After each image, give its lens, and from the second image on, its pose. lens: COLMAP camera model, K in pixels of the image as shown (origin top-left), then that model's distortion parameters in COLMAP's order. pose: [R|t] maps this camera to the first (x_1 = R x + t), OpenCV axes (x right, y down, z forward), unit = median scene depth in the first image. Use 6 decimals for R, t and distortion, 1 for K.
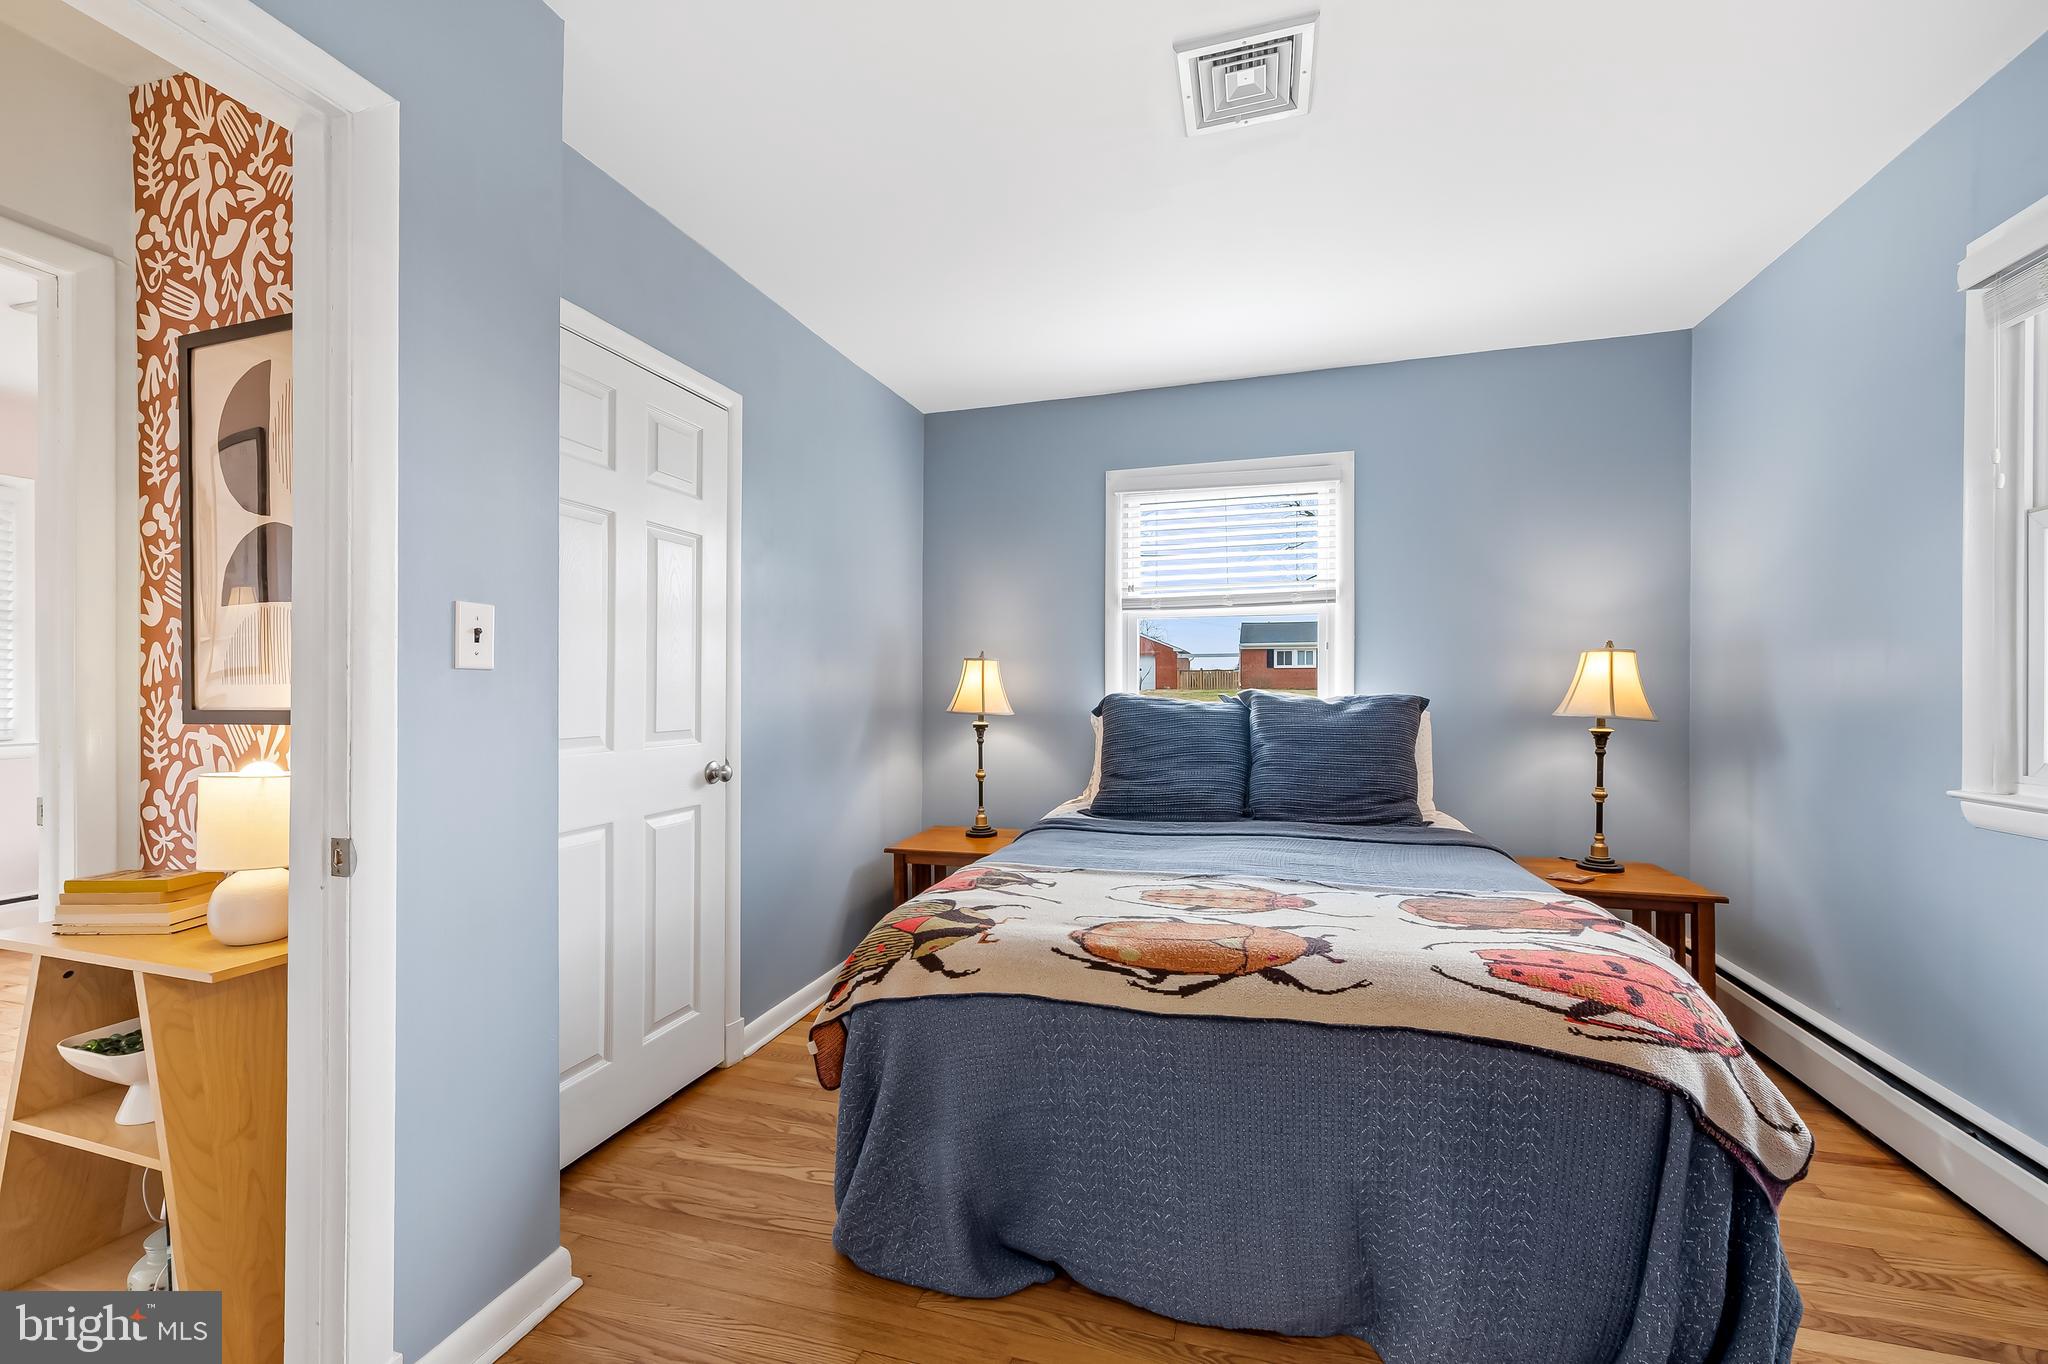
lens RADIAL K [[807.6, 0, 1025.1], [0, 807.6, 685.7], [0, 0, 1]] dist [0.005226, 0.000971]
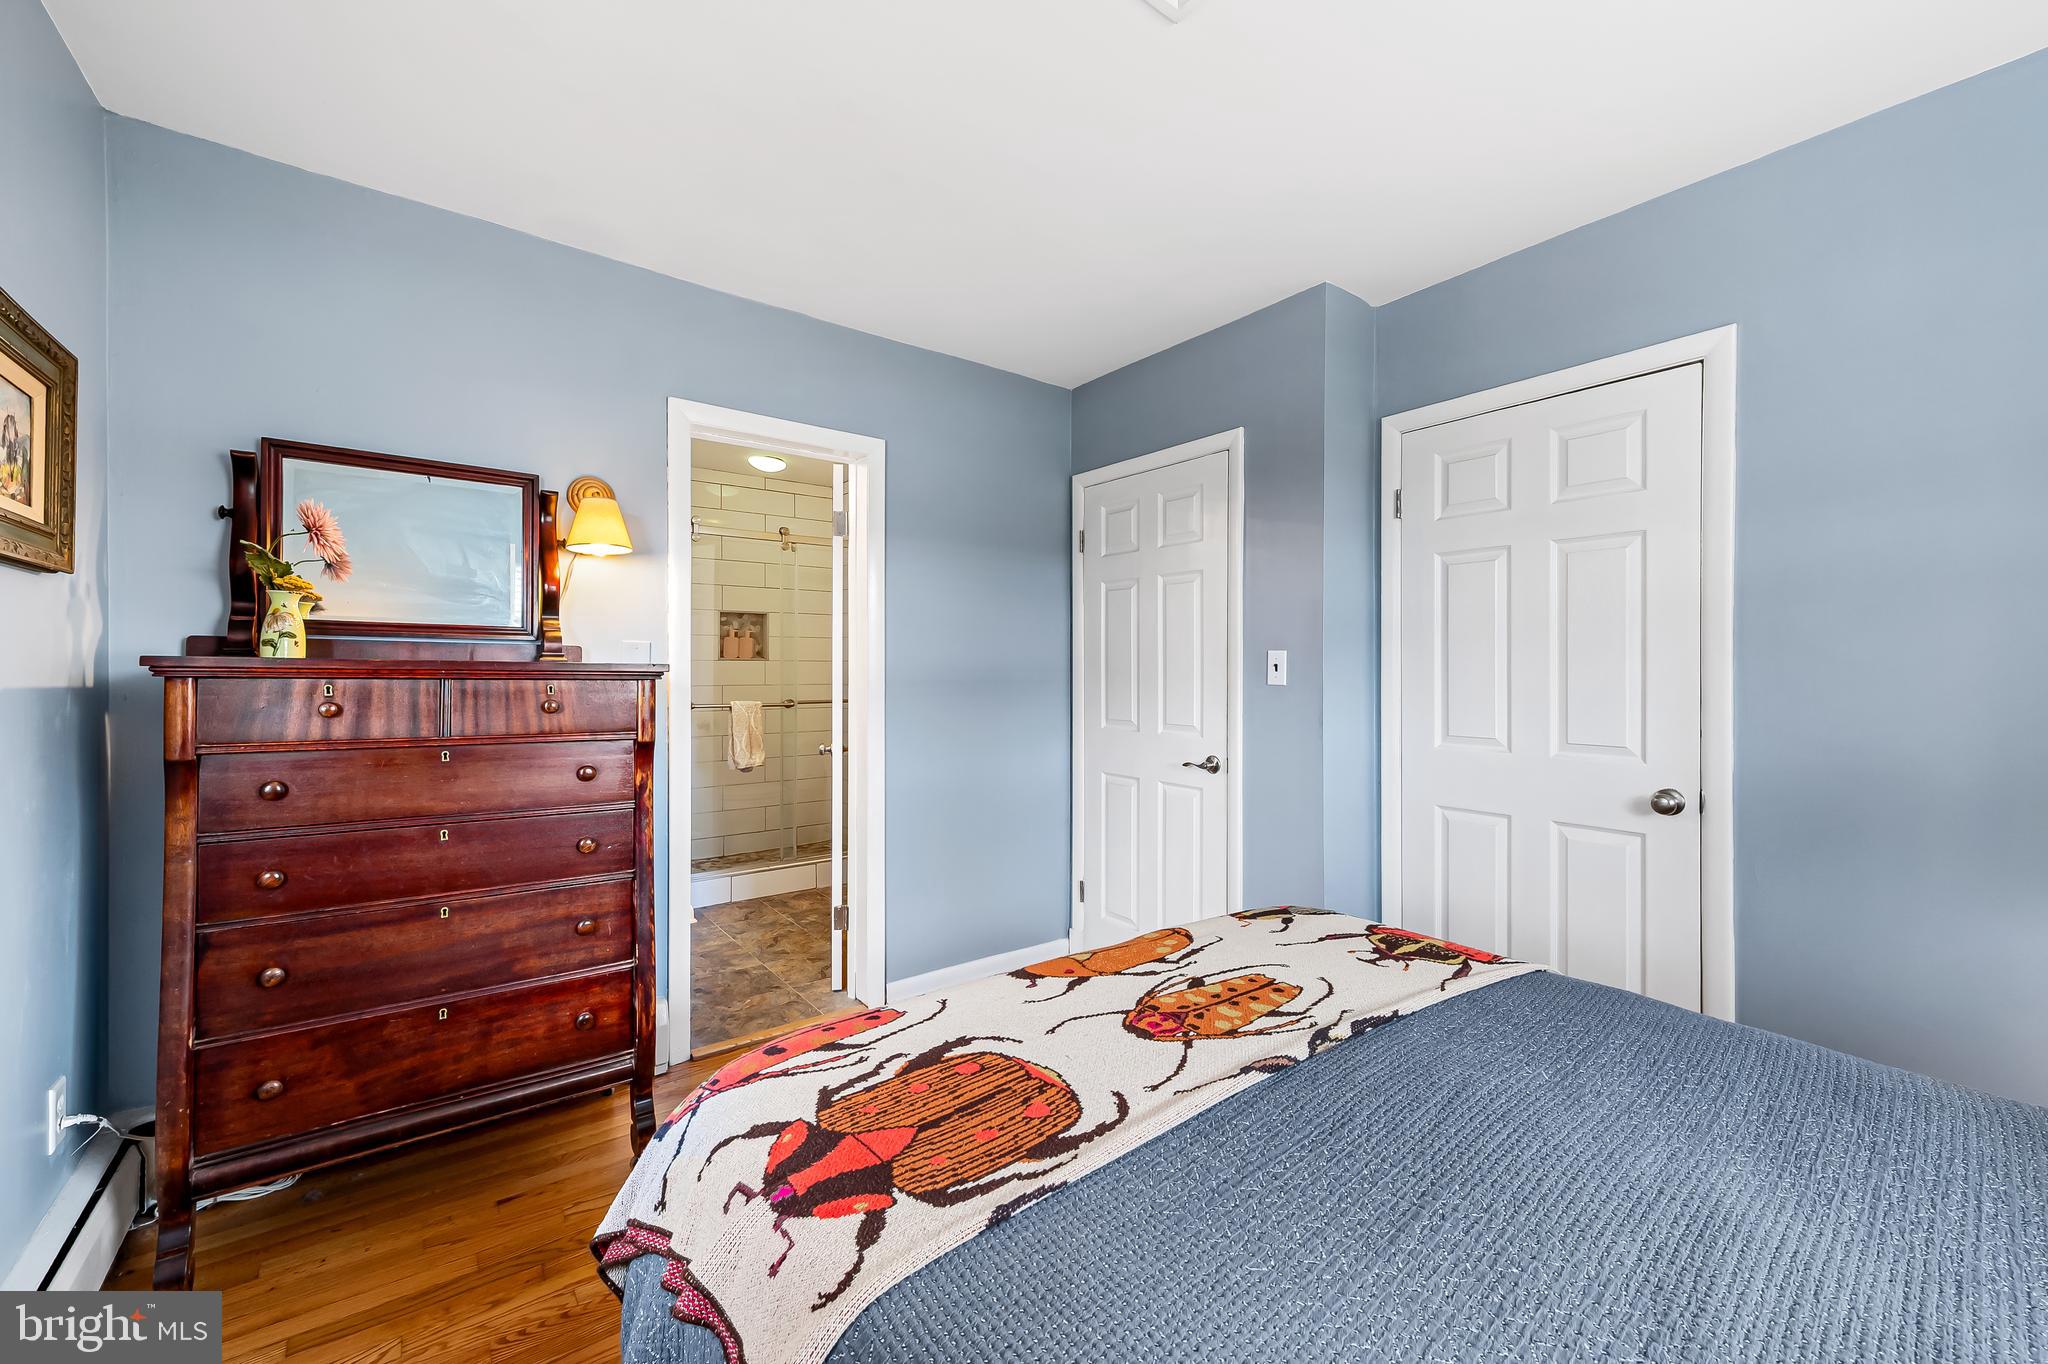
lens RADIAL K [[807.6, 0, 1029.0], [0, 807.6, 670.7], [0, 0, 1]] dist [0.005226, 0.000971]
pose [[-0.588884, 0.004311, -0.808206, 1.032058], [0.003478, 0.999990, 0.002800, -0.053142], [0.808210, -0.001162, -0.588893, 1.410508]]
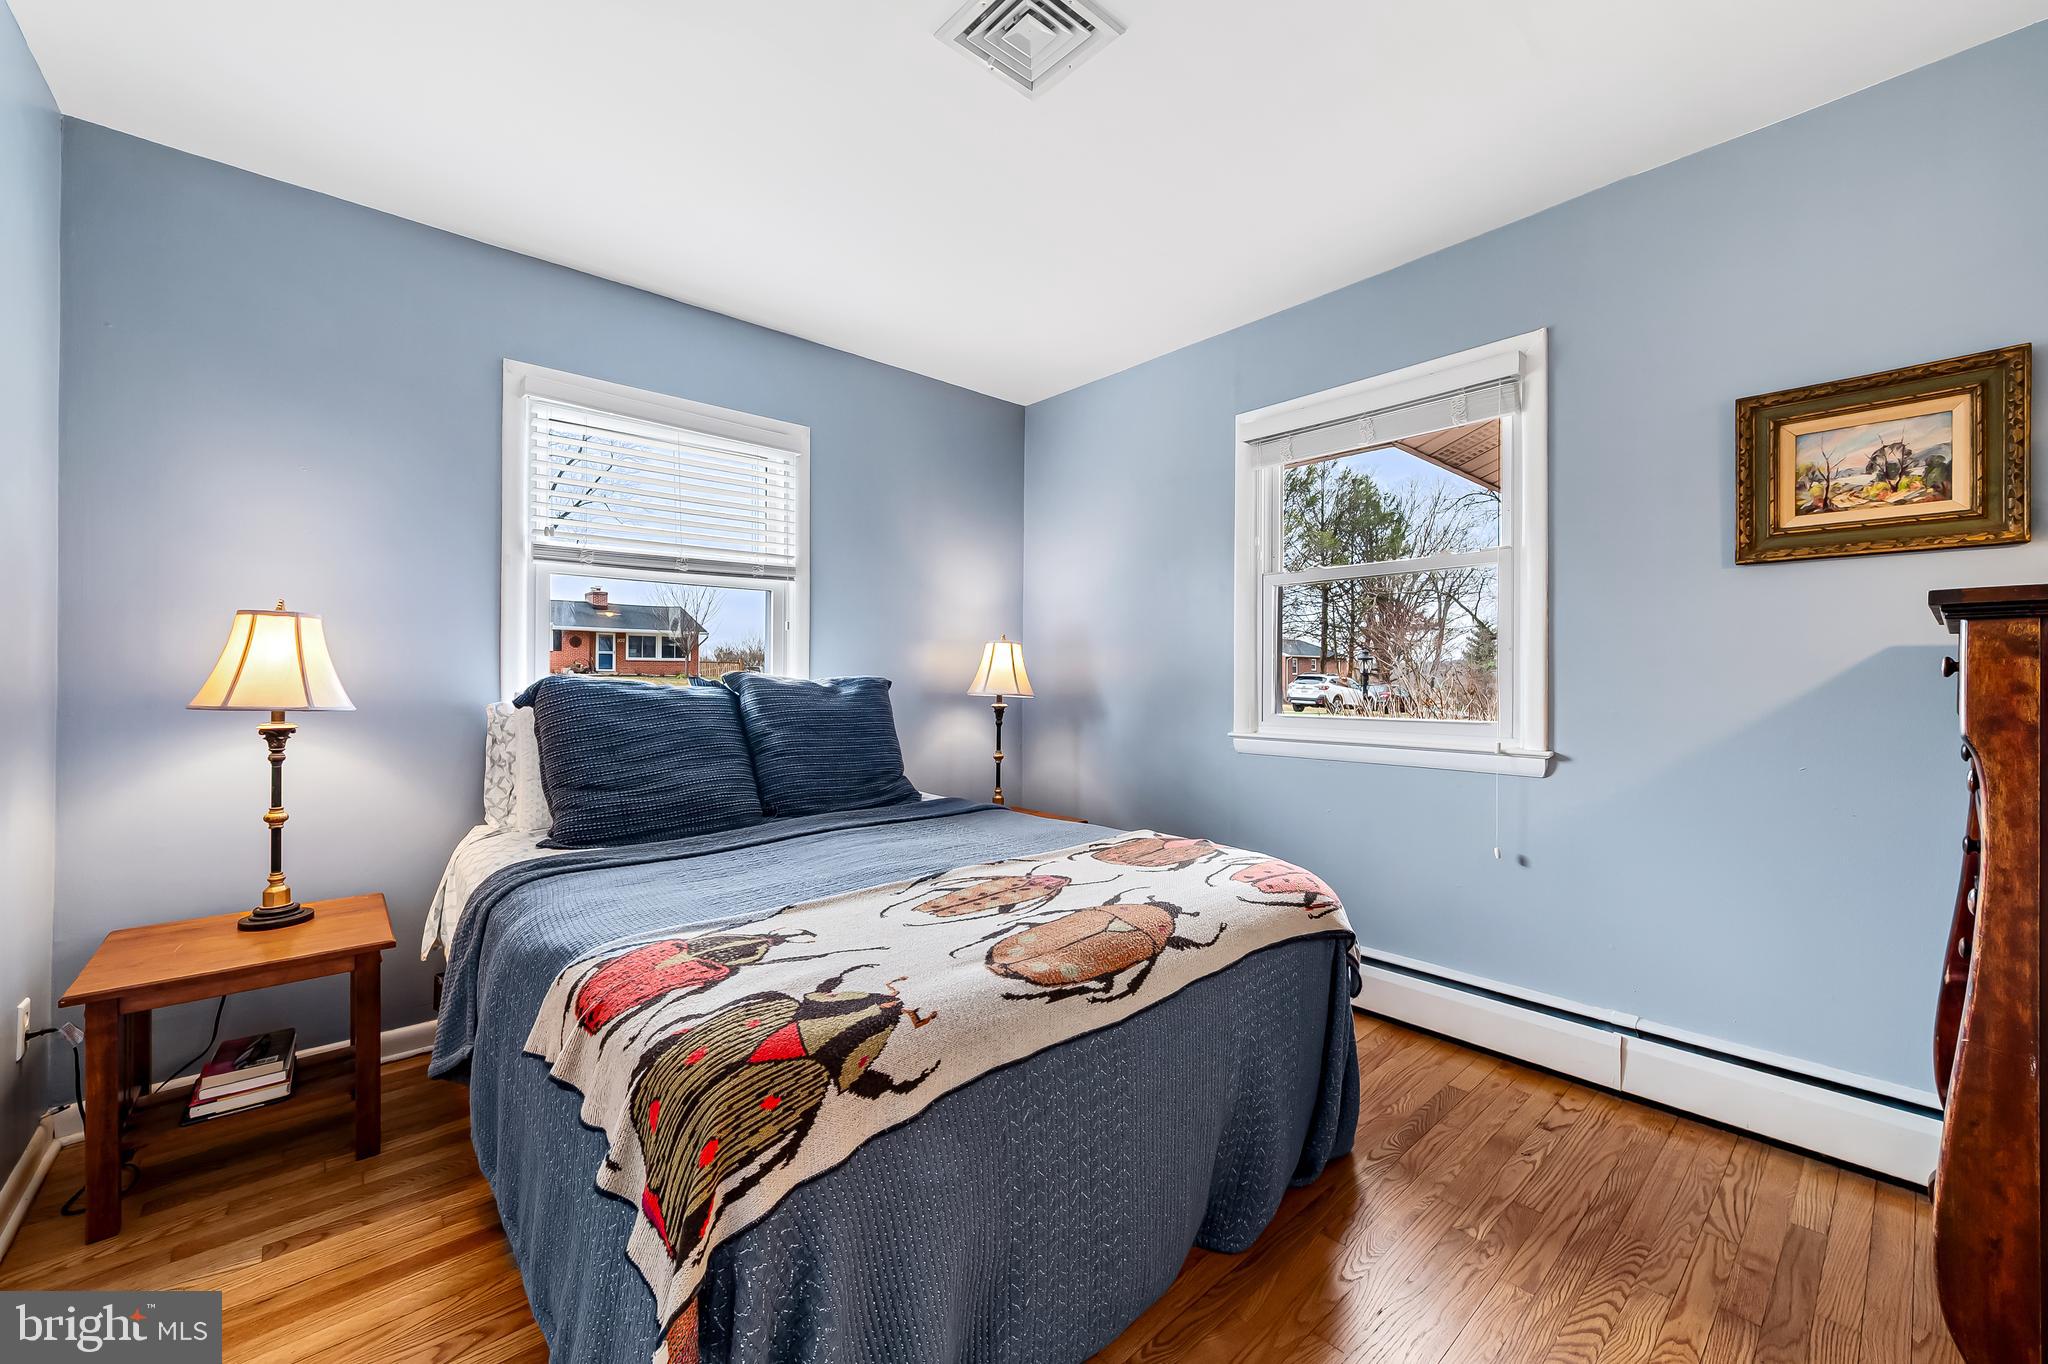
lens RADIAL K [[807.6, 0, 1035.0], [0, 807.6, 677.9], [0, 0, 1]] dist [0.005226, 0.000971]
pose [[0.515657, 0.000965, 0.856795, -0.574693], [-0.008507, 0.999956, 0.003994, 0.011491], [-0.856753, -0.009349, 0.515642, 0.525847]]
